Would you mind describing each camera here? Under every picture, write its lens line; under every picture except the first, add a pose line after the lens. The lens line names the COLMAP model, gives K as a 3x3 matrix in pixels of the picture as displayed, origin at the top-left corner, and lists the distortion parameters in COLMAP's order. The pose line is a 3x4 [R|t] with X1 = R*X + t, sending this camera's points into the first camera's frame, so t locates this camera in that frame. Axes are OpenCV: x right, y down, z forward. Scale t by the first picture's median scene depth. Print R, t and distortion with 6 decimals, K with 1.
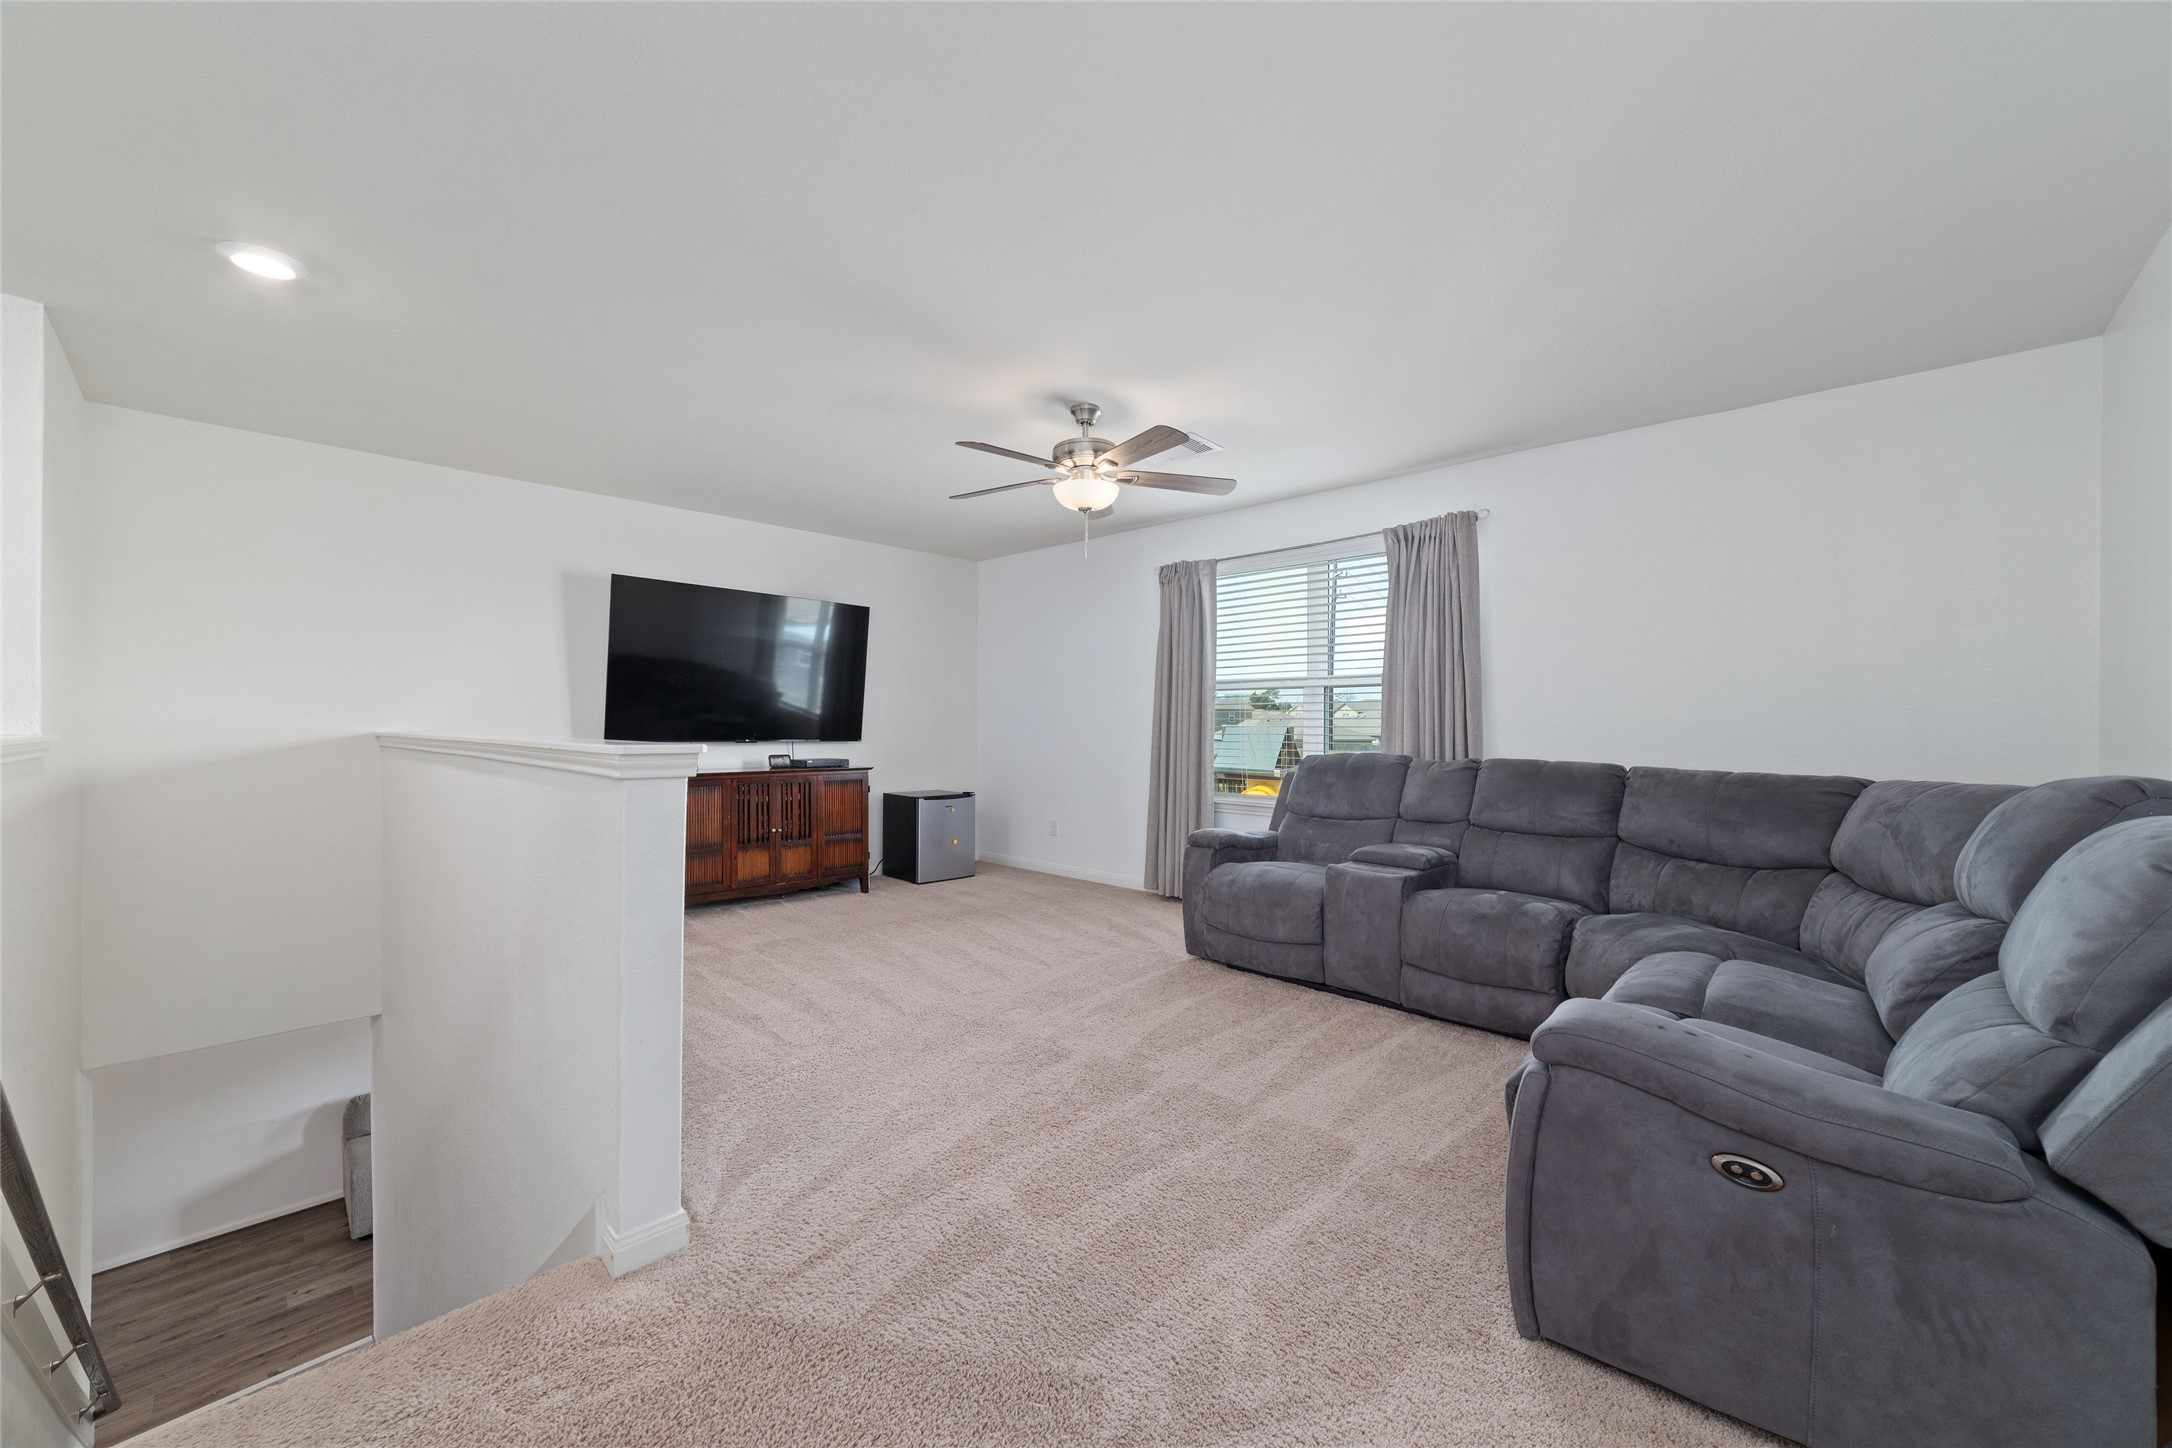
lens RADIAL K [[835.7, 0, 1093.3], [0, 835.7, 717.8], [0, 0, 1]] dist [-0.025705, 0.009454]
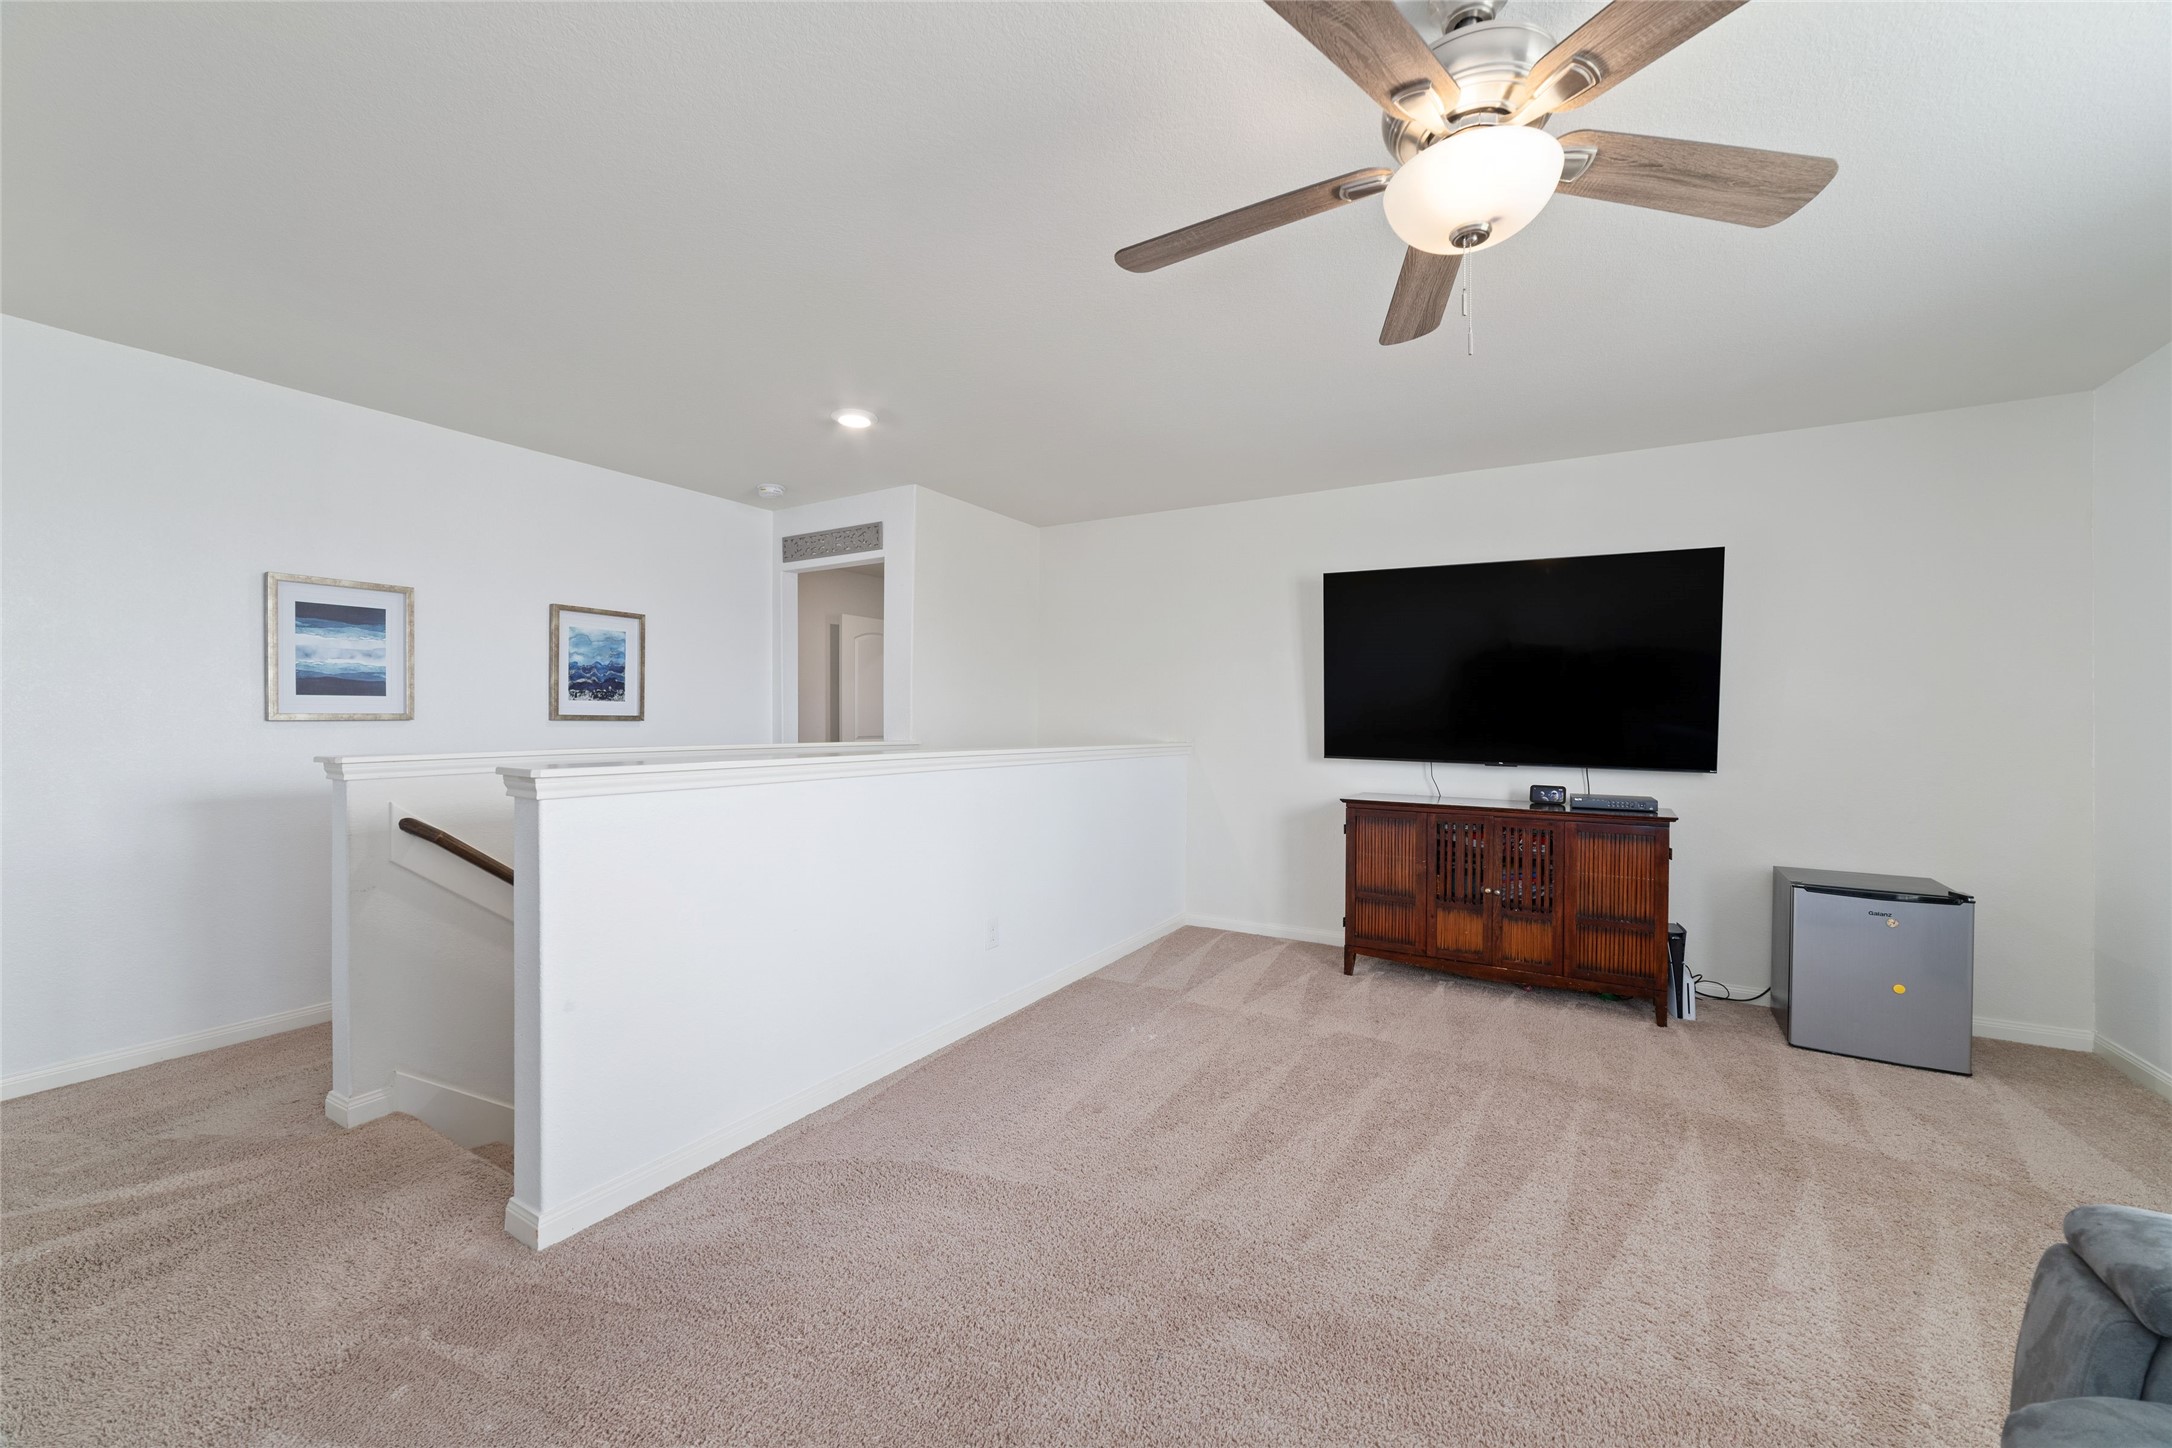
lens RADIAL K [[835.7, 0, 1093.3], [0, 835.7, 717.8], [0, 0, 1]] dist [-0.025705, 0.009454]
pose [[0.207445, -0.007615, -0.978217, 0.246999], [-0.002040, 0.999964, -0.008217, -0.006259], [0.978245, 0.003700, 0.207422, 0.527400]]
